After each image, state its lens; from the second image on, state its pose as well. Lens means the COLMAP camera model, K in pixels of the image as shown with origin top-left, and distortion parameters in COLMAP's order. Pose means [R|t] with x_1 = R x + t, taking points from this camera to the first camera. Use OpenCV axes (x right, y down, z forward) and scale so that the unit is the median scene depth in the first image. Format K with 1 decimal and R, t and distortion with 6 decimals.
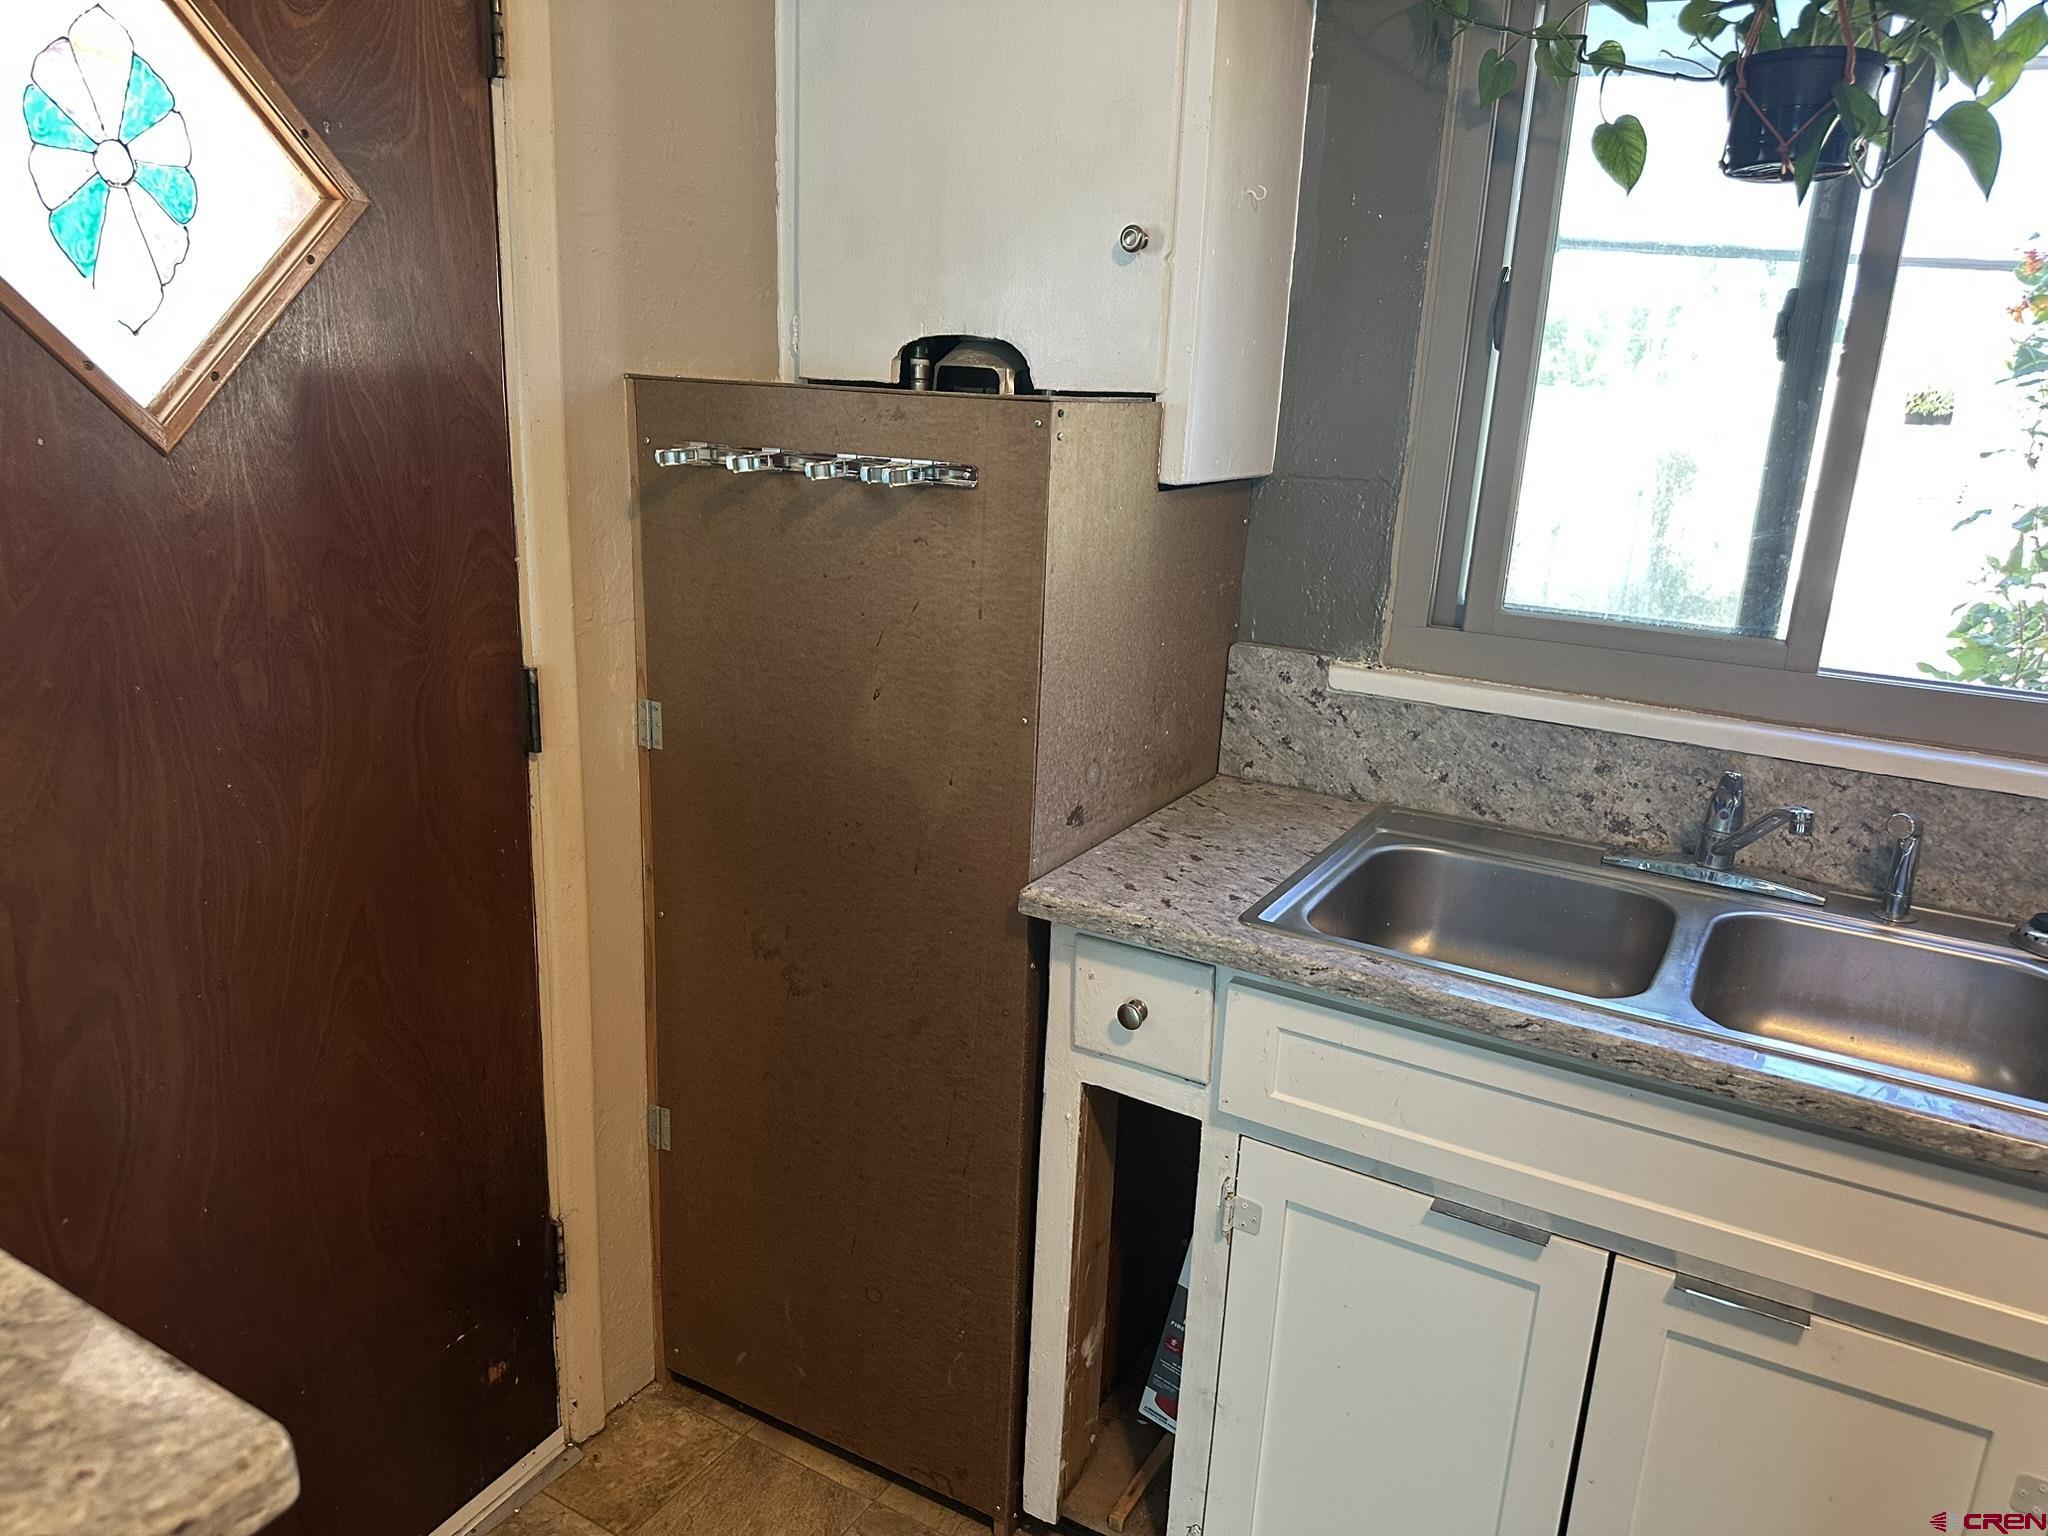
lens RADIAL K [[1453.7, 0, 1001.1], [0, 1453.7, 788.6], [0, 0, 1]] dist [0.061130, -0.078833]
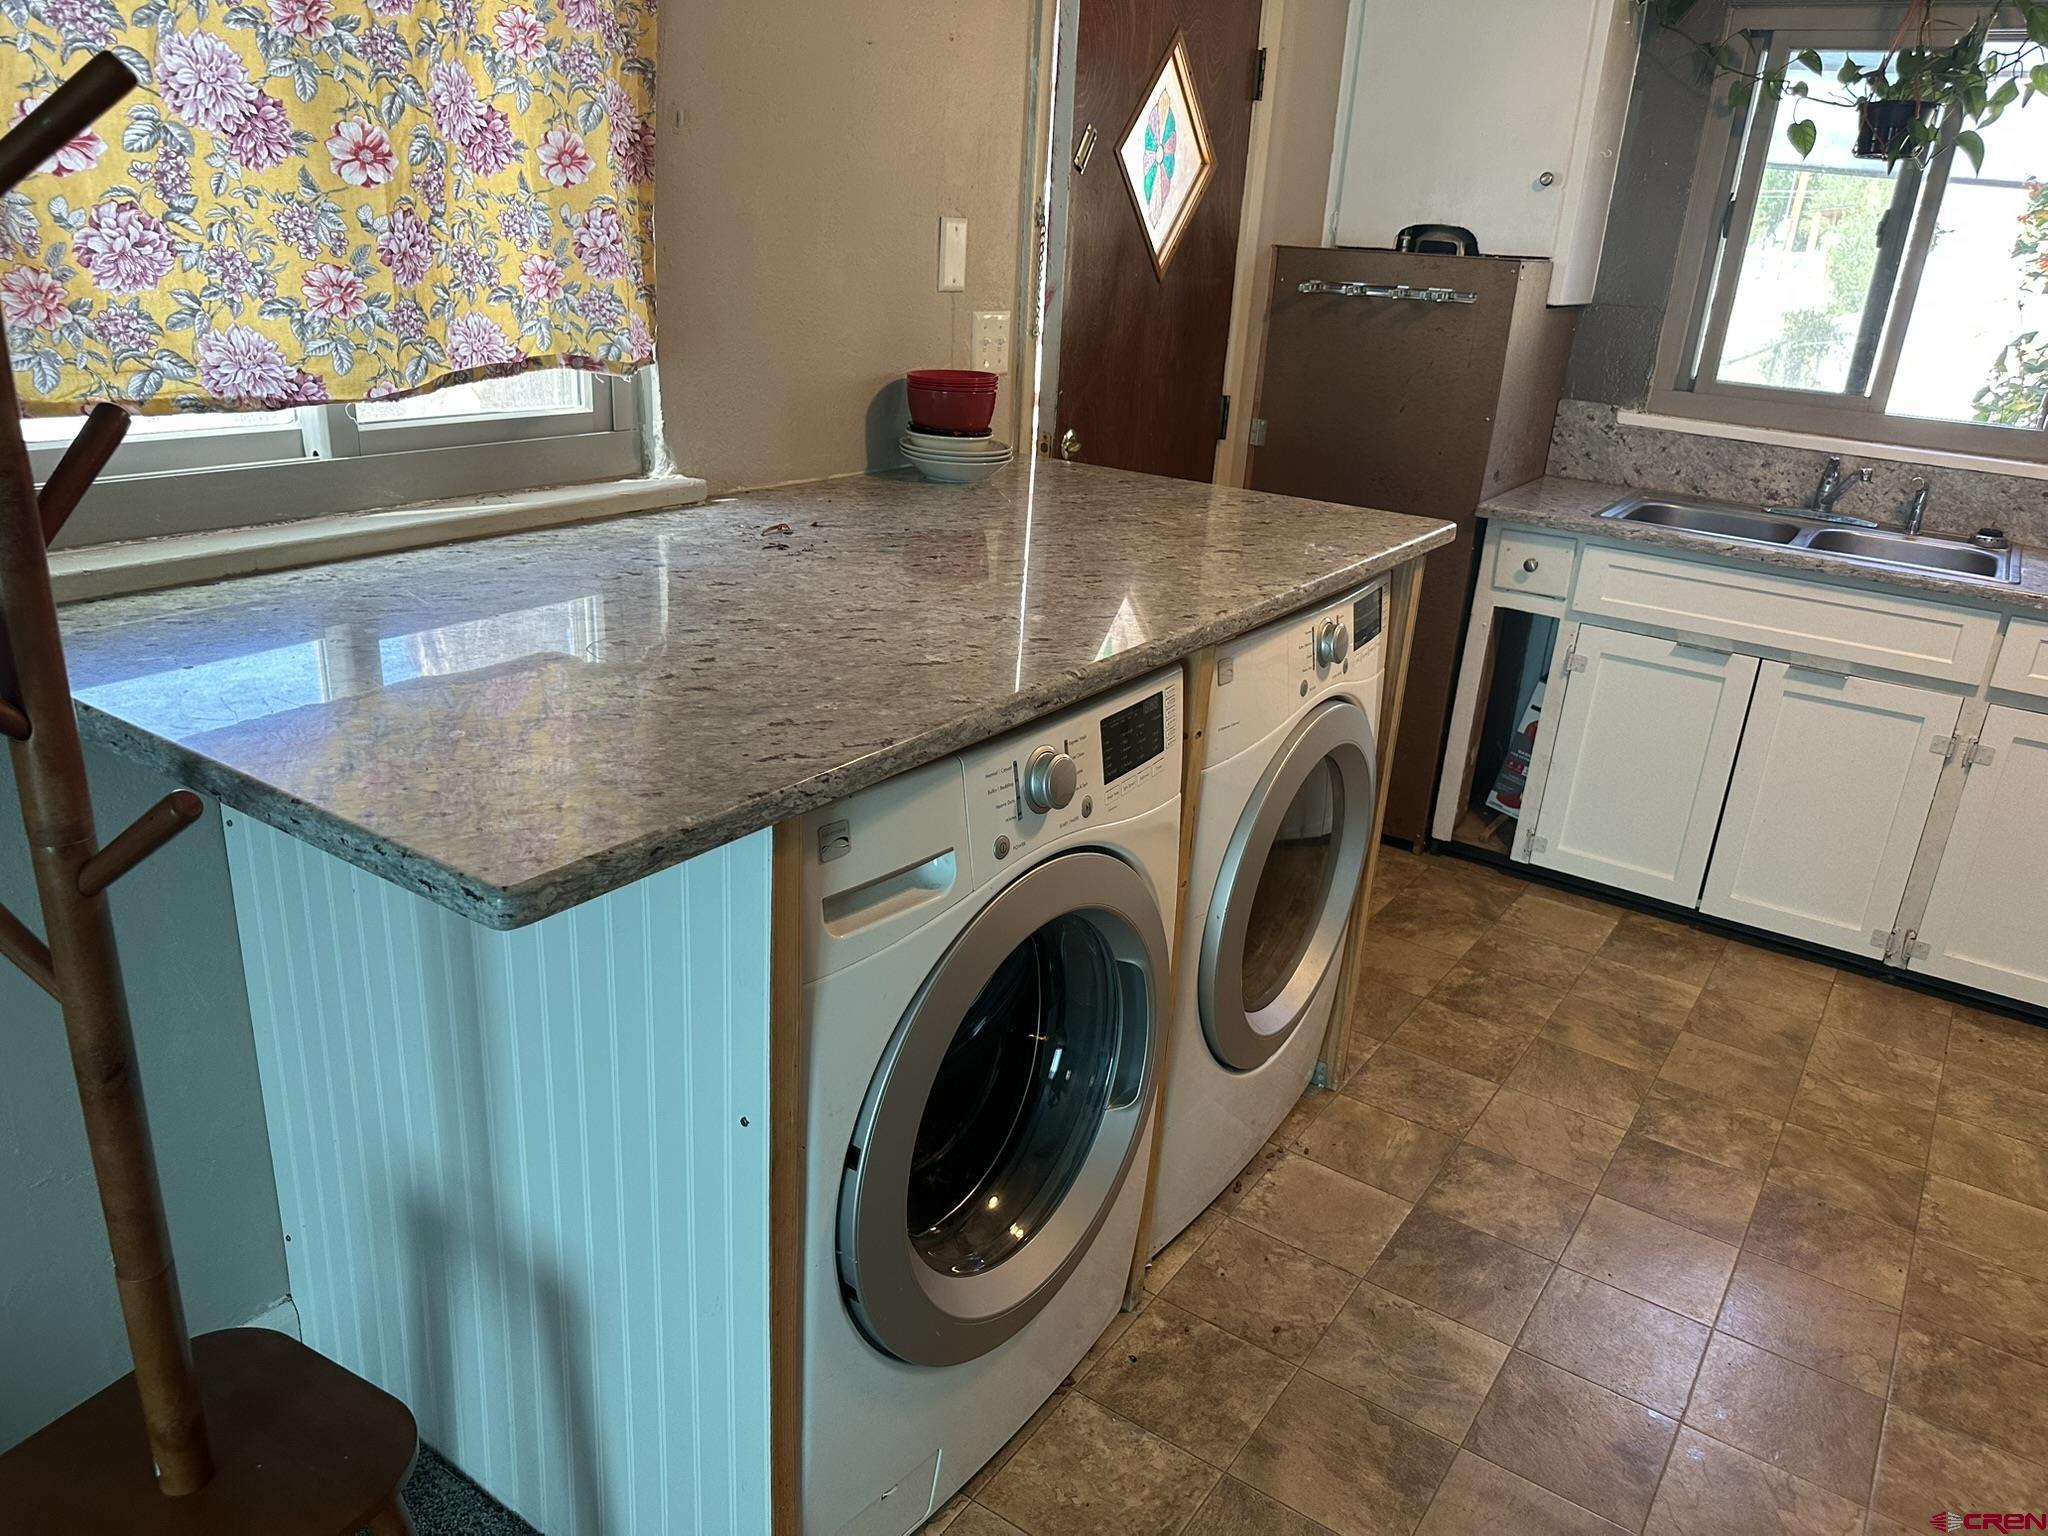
lens RADIAL K [[1453.7, 0, 1010.7], [0, 1453.7, 773.1], [0, 0, 1]] dist [0.061130, -0.078833]
pose [[0.998091, 0.037532, -0.049046, -0.483245], [-0.033156, 0.995641, 0.087181, 0.263566], [0.052104, -0.085389, 0.994984, -1.032265]]
